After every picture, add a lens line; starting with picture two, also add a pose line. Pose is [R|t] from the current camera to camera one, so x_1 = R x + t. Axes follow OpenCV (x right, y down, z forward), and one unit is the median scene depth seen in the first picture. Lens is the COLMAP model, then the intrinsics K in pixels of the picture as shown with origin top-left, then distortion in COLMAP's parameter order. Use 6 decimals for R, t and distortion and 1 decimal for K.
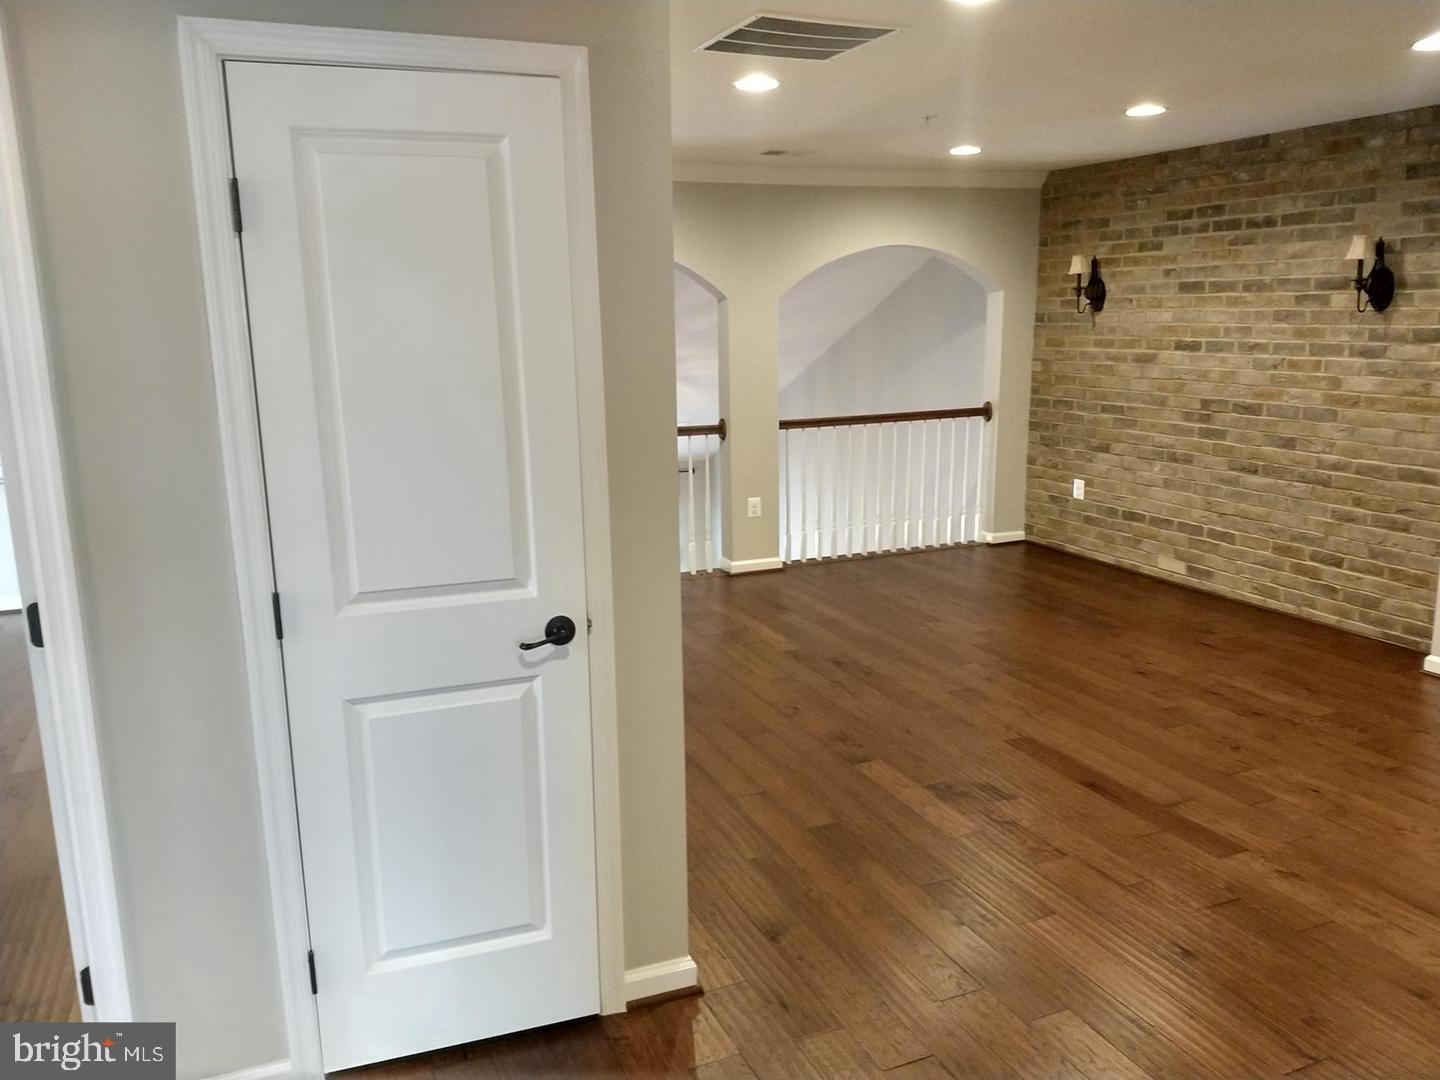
lens RADIAL K [[1110.1, 0, 724.1], [0, 1110.1, 545.6], [0, 0, 1]] dist [0.091885, -0.115671]
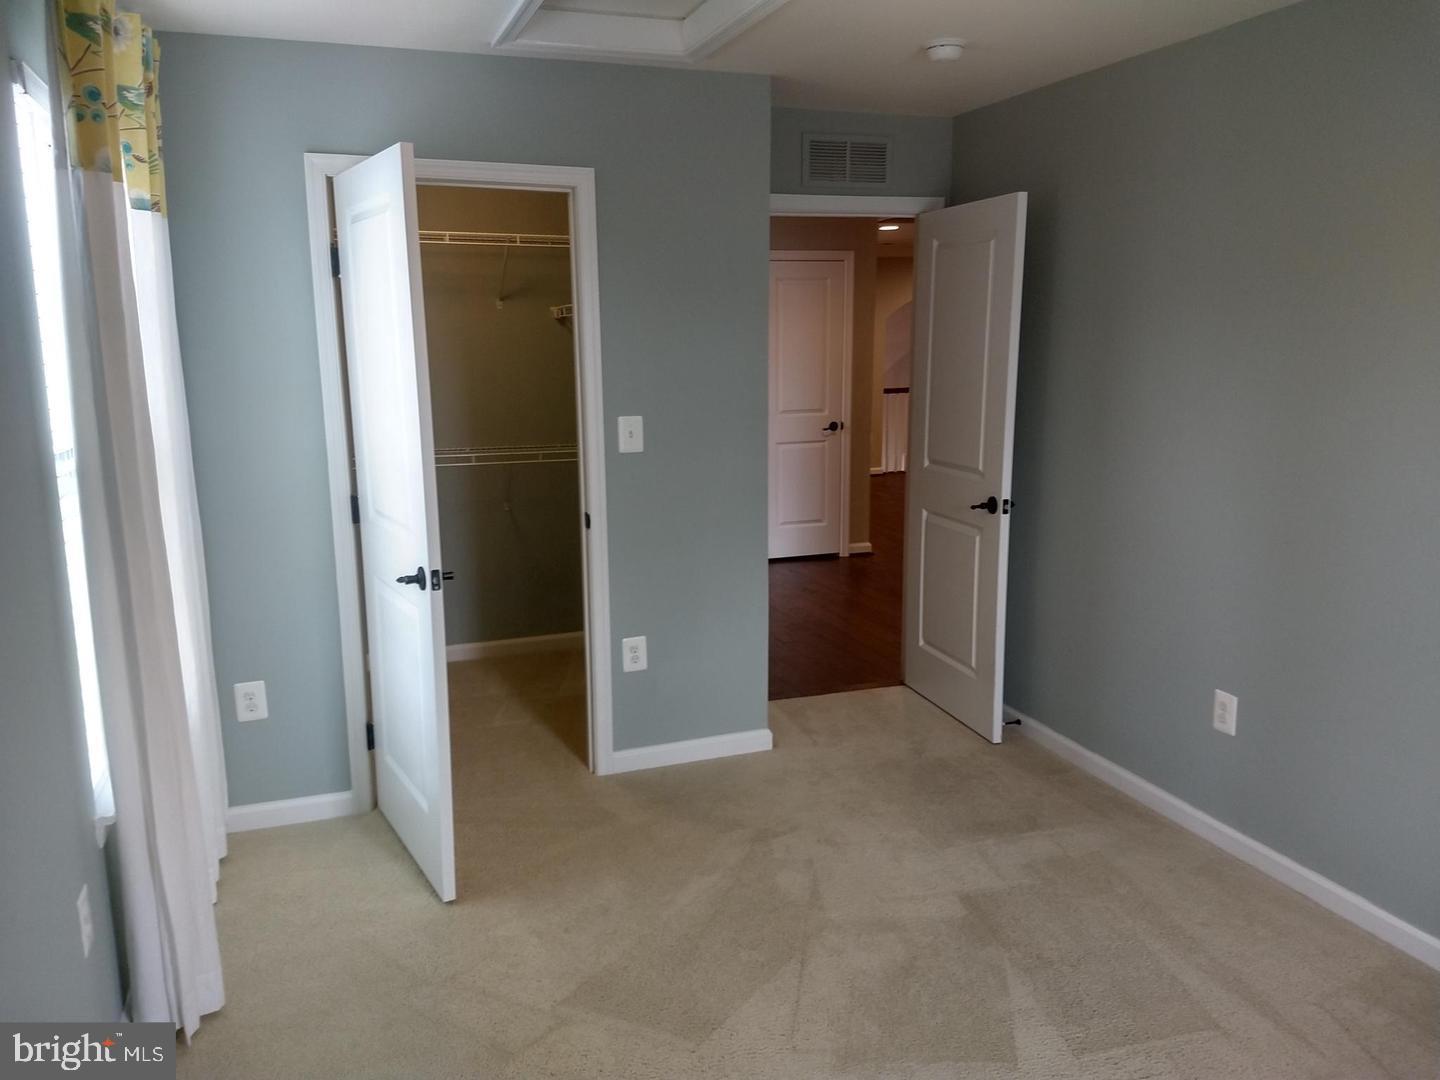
lens RADIAL K [[1110.1, 0, 724.1], [0, 1110.1, 545.6], [0, 0, 1]] dist [0.091885, -0.115671]
pose [[0.997985, 0.016791, -0.061185, -0.189012], [-0.017392, 0.999805, -0.009304, 0.329455], [0.061017, 0.010349, 0.998083, -1.597075]]
